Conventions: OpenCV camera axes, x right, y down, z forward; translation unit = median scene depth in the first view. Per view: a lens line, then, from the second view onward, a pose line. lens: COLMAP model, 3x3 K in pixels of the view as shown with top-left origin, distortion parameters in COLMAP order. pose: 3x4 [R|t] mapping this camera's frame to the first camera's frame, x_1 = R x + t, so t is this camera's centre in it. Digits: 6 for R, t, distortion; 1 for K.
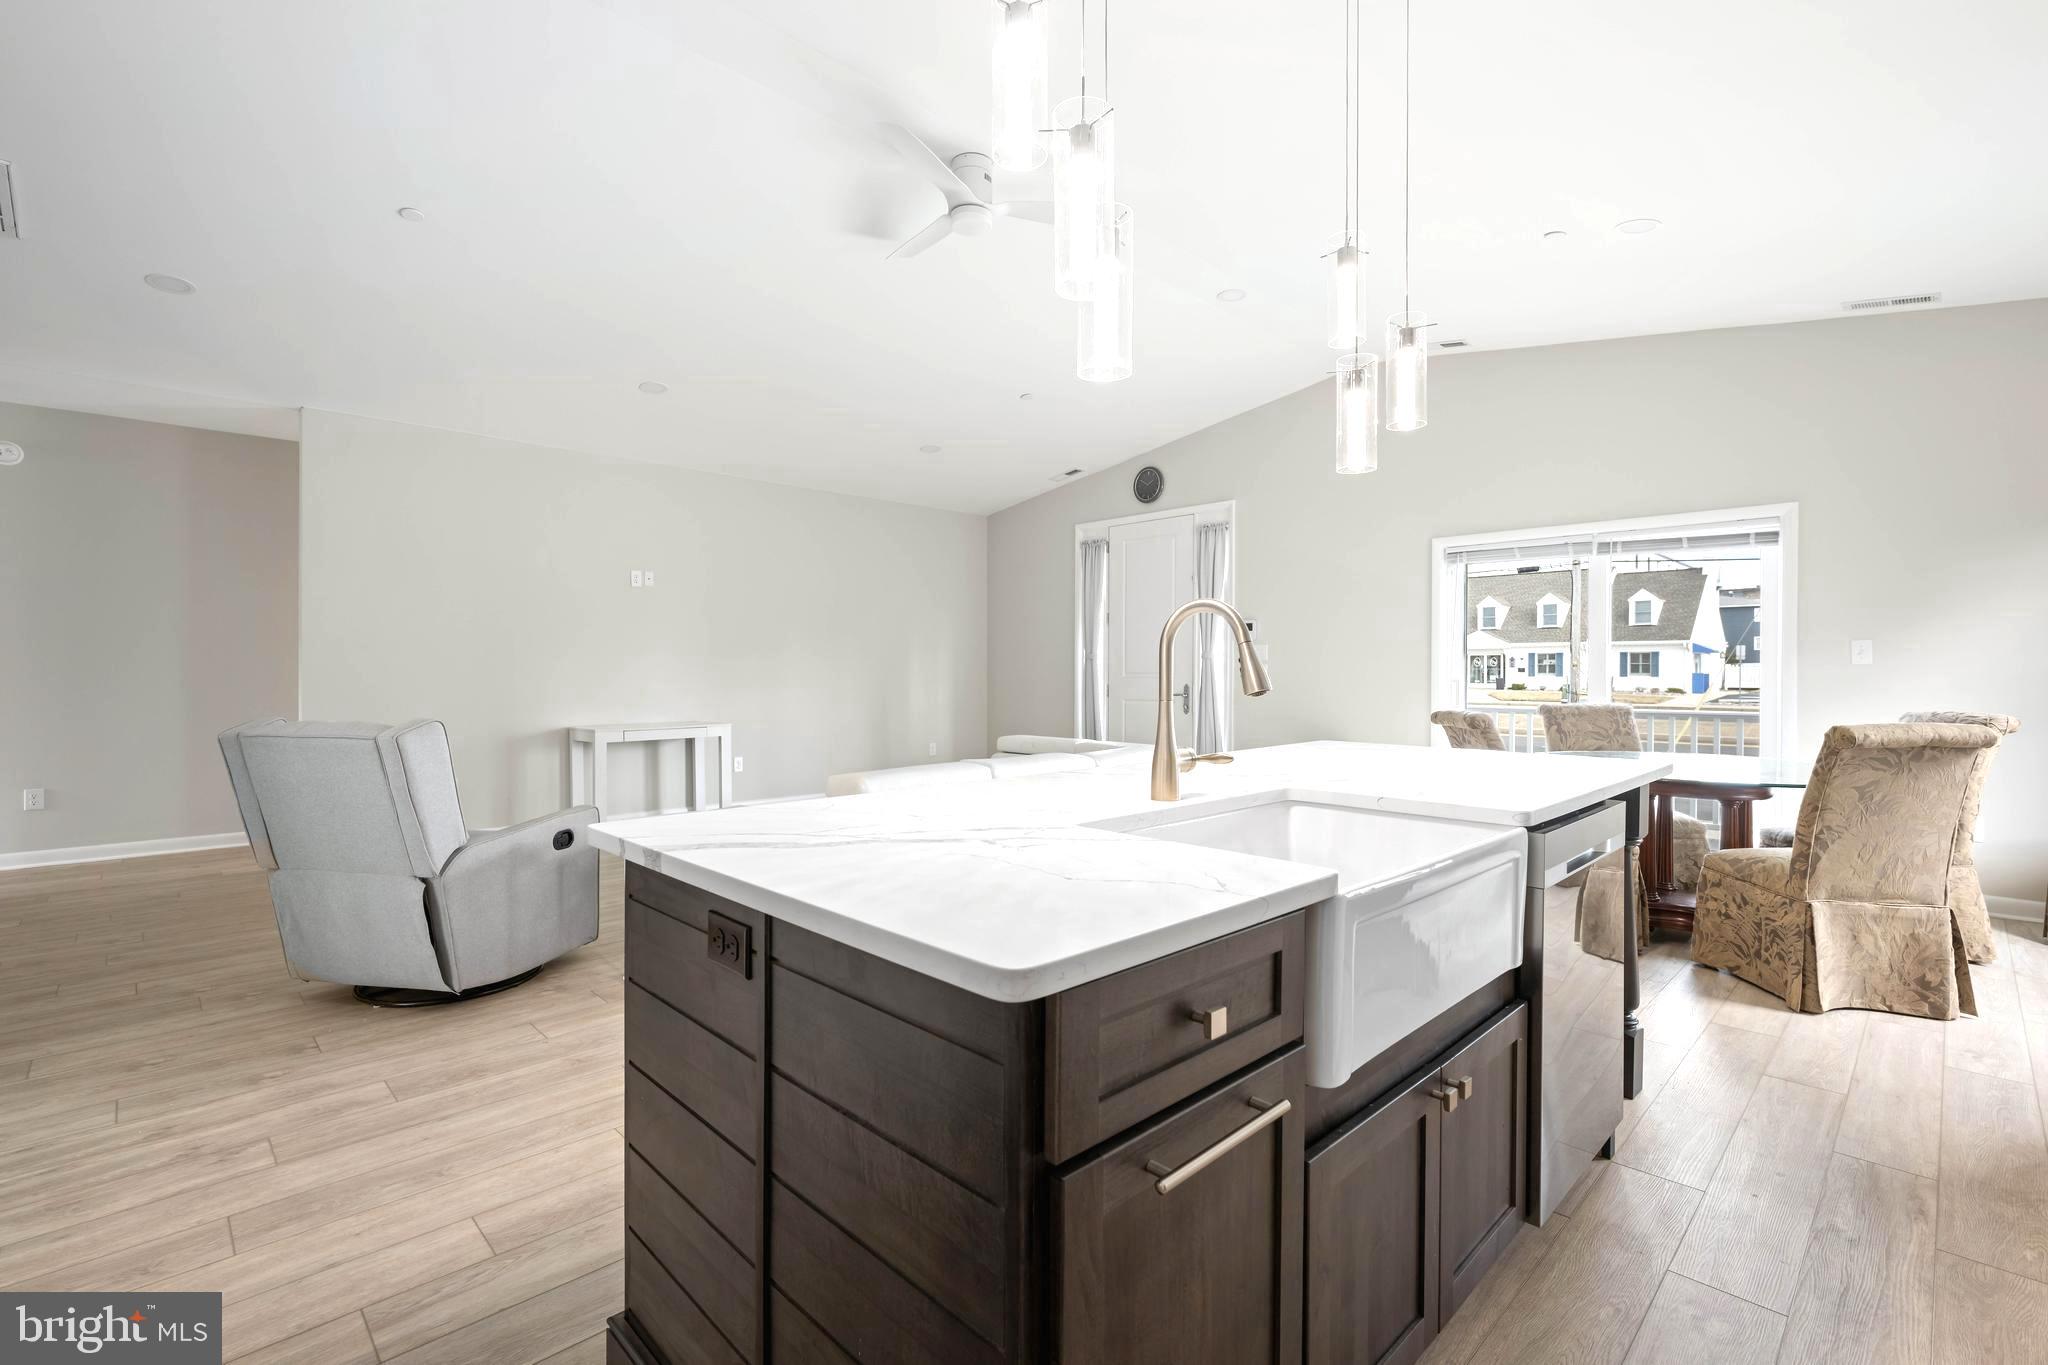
lens RADIAL K [[913.7, 0, 1008.3], [0, 913.7, 677.1], [0, 0, 1]] dist [-0.002799, 0.000168]
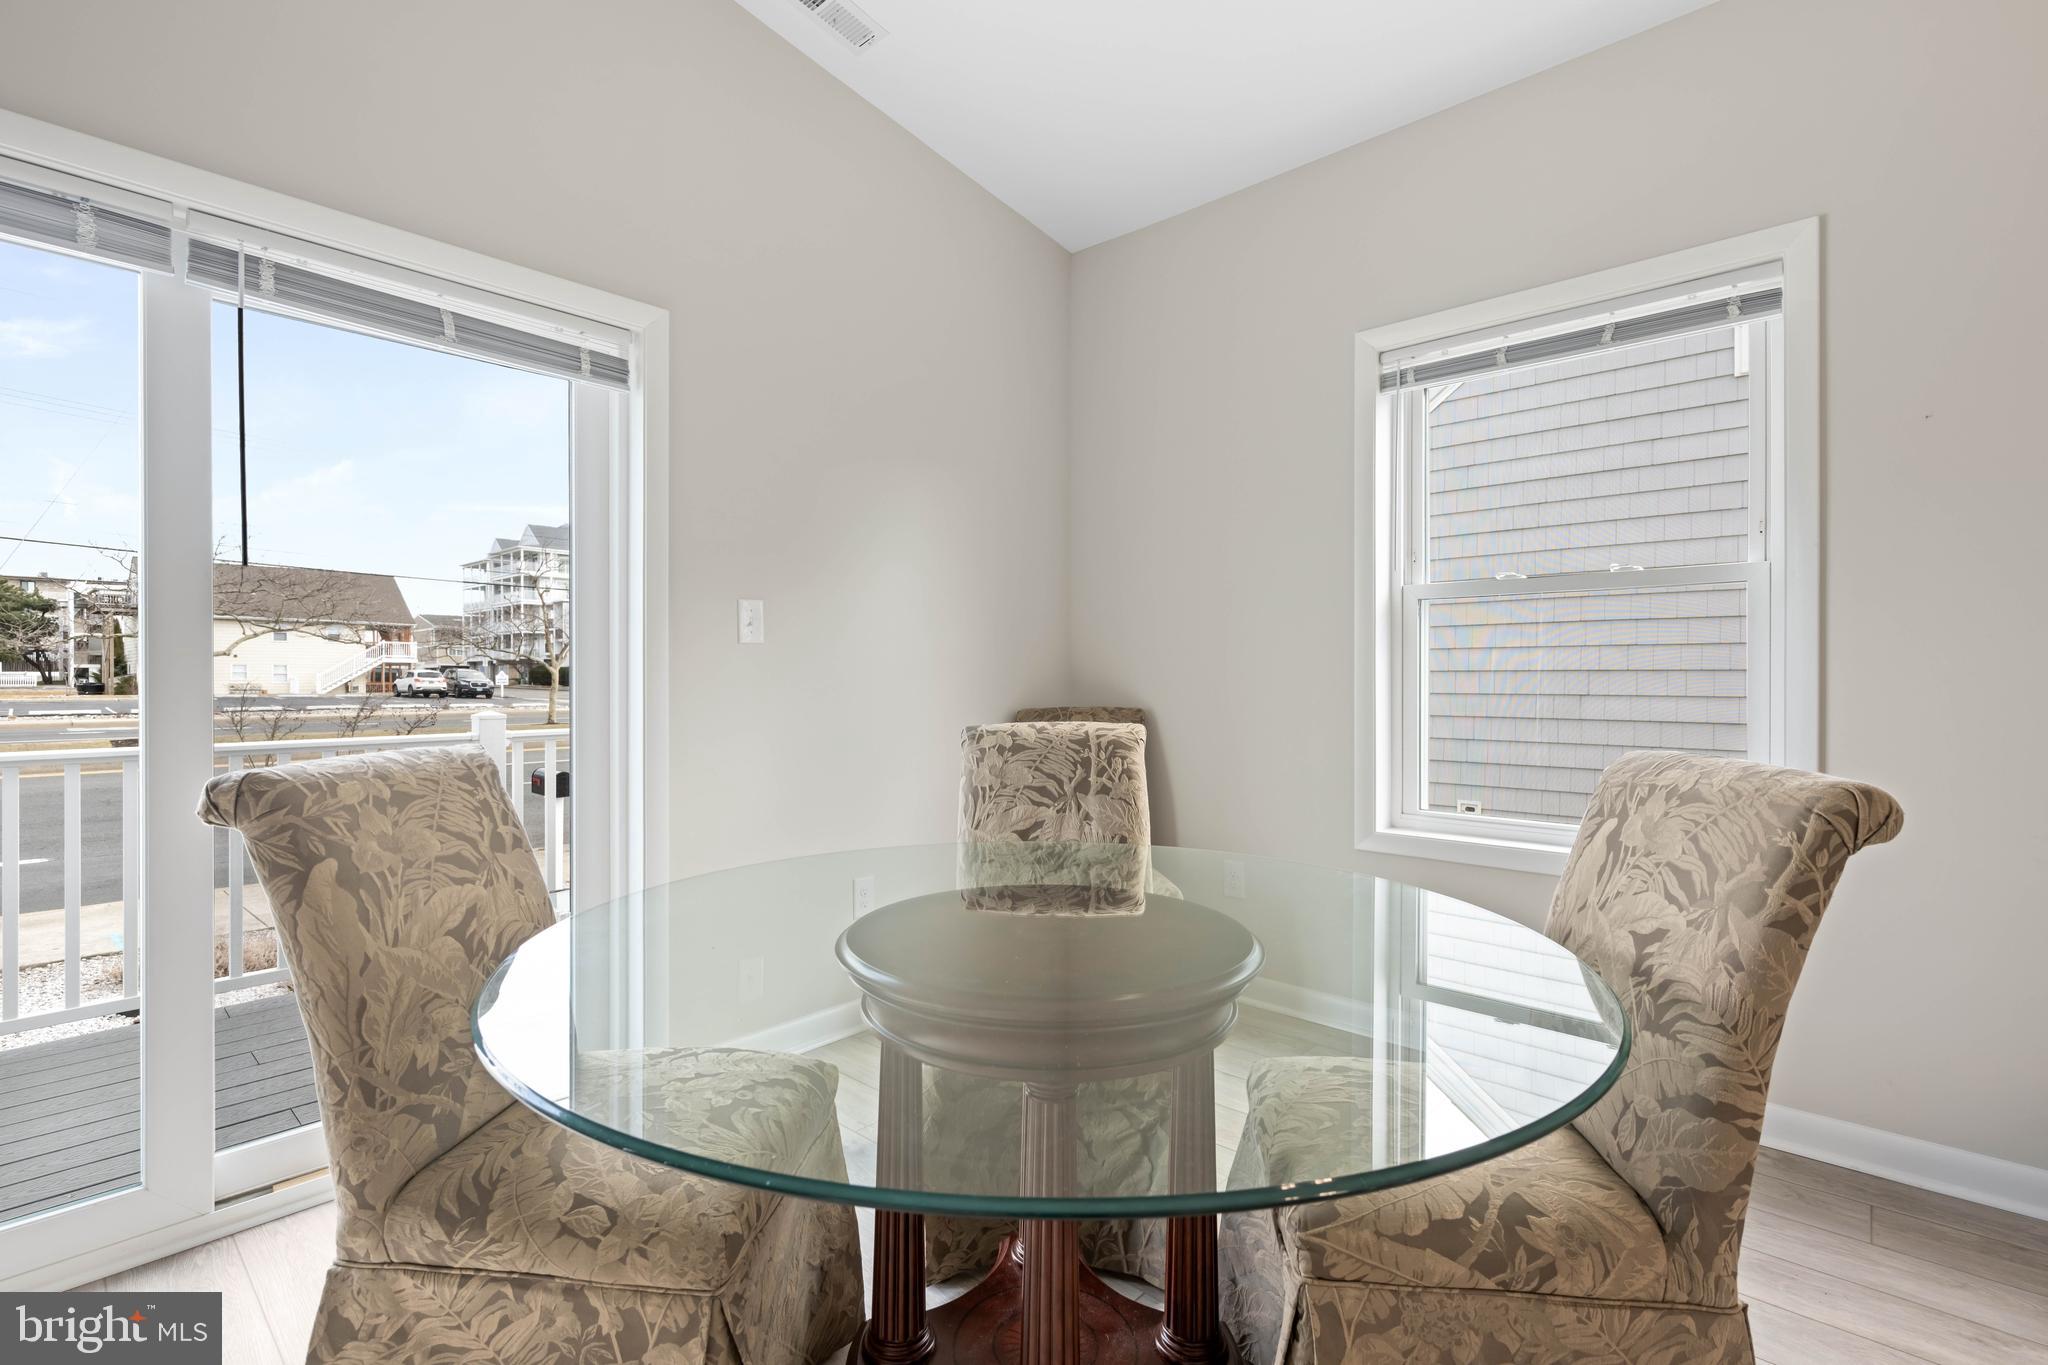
lens RADIAL K [[913.7, 0, 1021.2], [0, 913.7, 682.2], [0, 0, 1]] dist [-0.002799, 0.000168]
pose [[-0.058561, -0.006785, 0.998261, 0.351875], [0.007351, 0.999947, 0.007228, 0.006094], [-0.998257, 0.007761, -0.058508, 0.838046]]
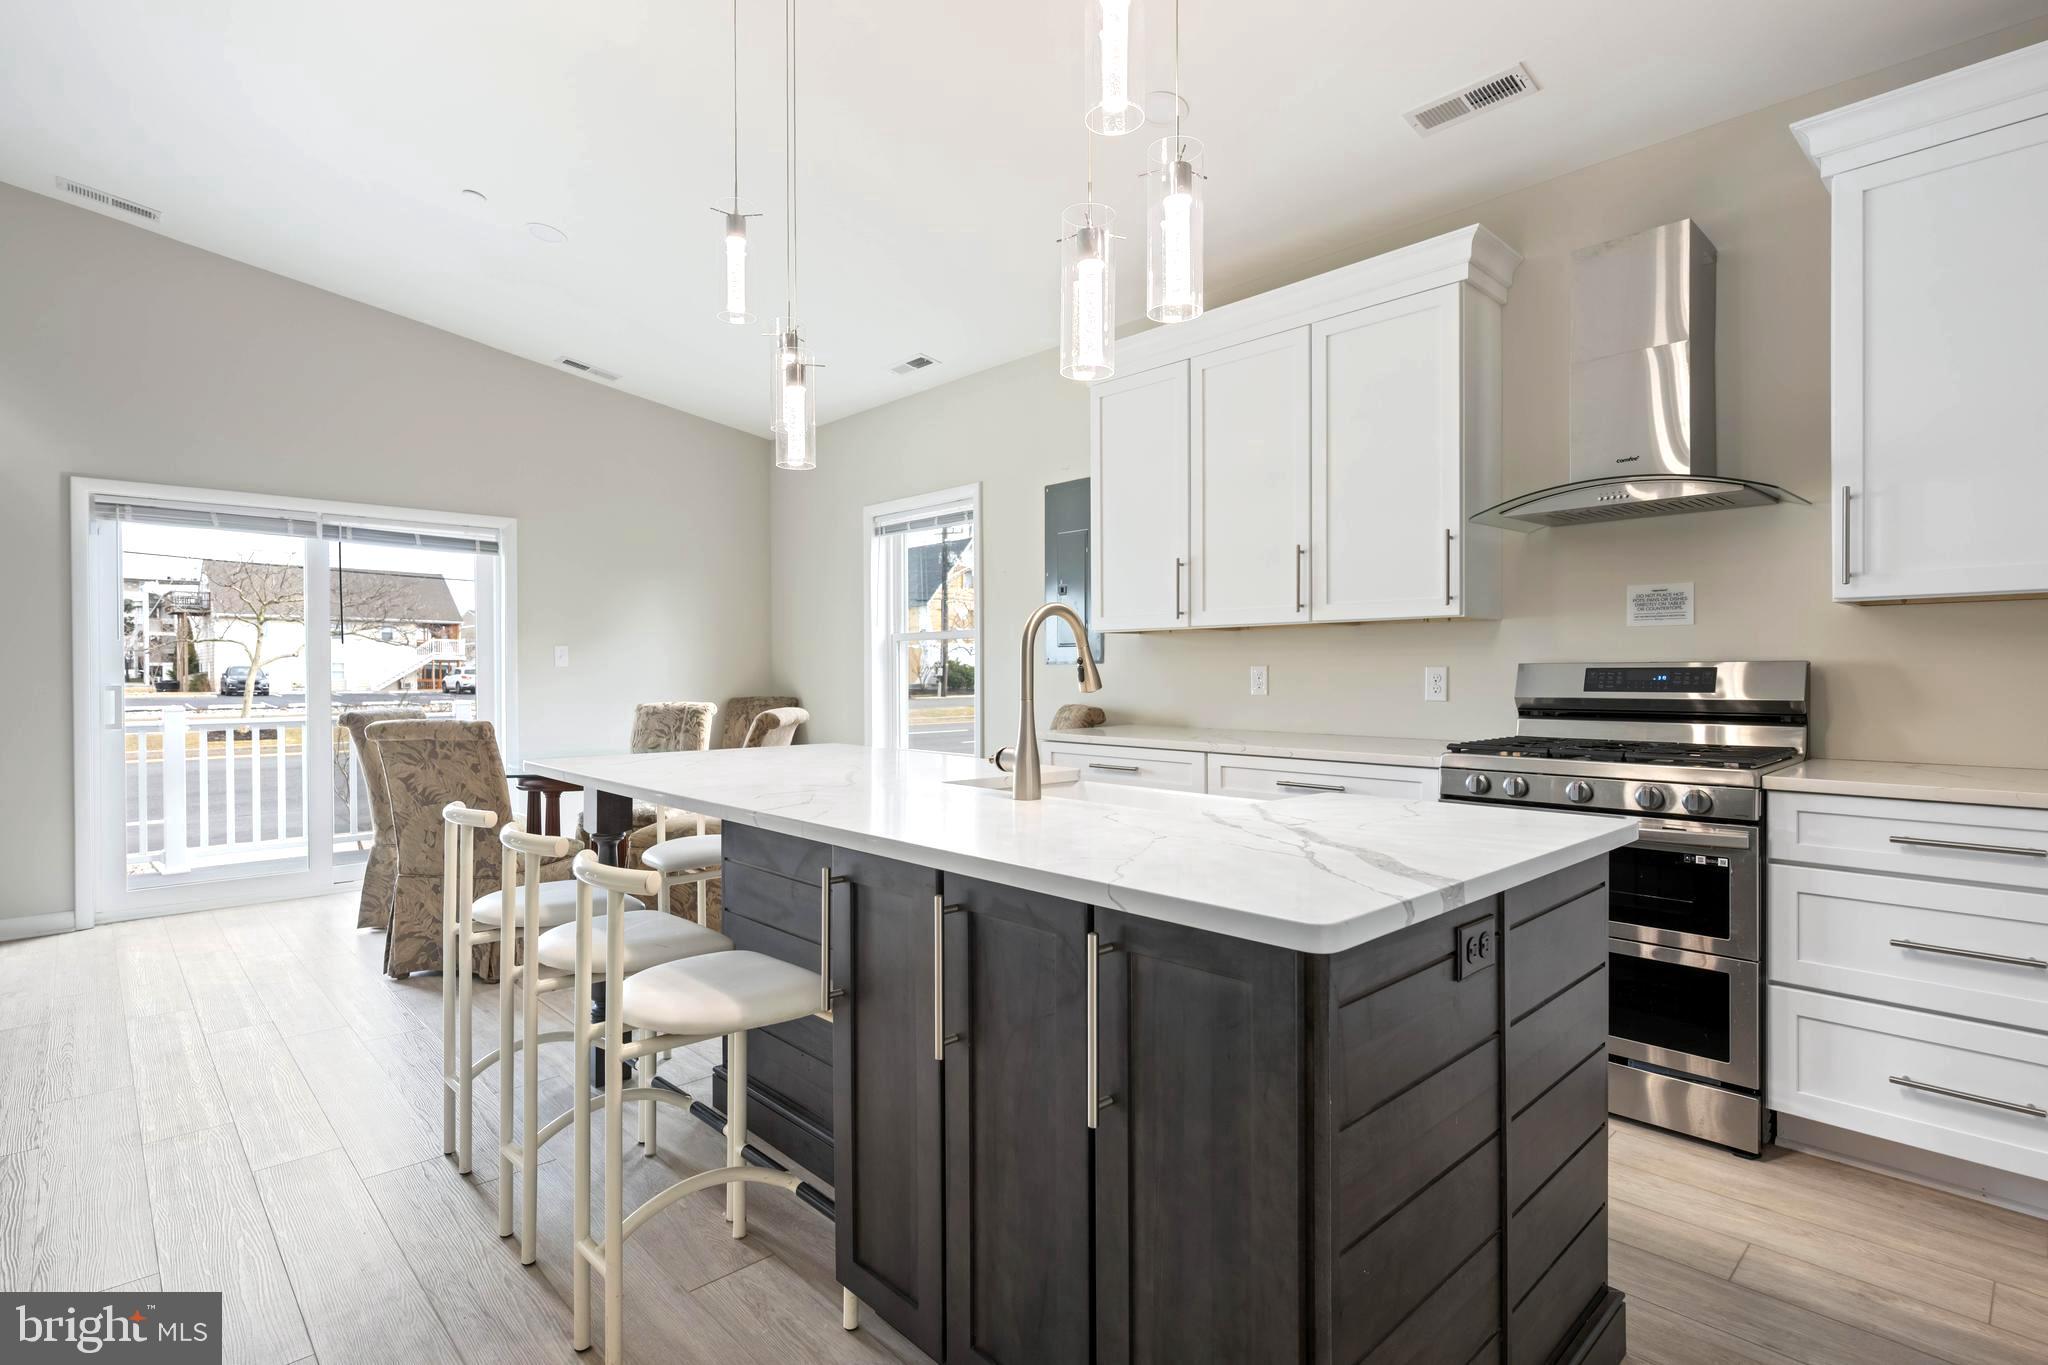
lens RADIAL K [[994.4, 0, 1036.7], [0, 994.4, 705.1], [0, 0, 1]] dist [-0.003138, 0.001594]
pose [[0.009738, -0.035744, 0.999314, -0.340483], [0.010817, 0.999306, 0.035638, -0.003542], [-0.999894, 0.010462, 0.010118, 0.359656]]
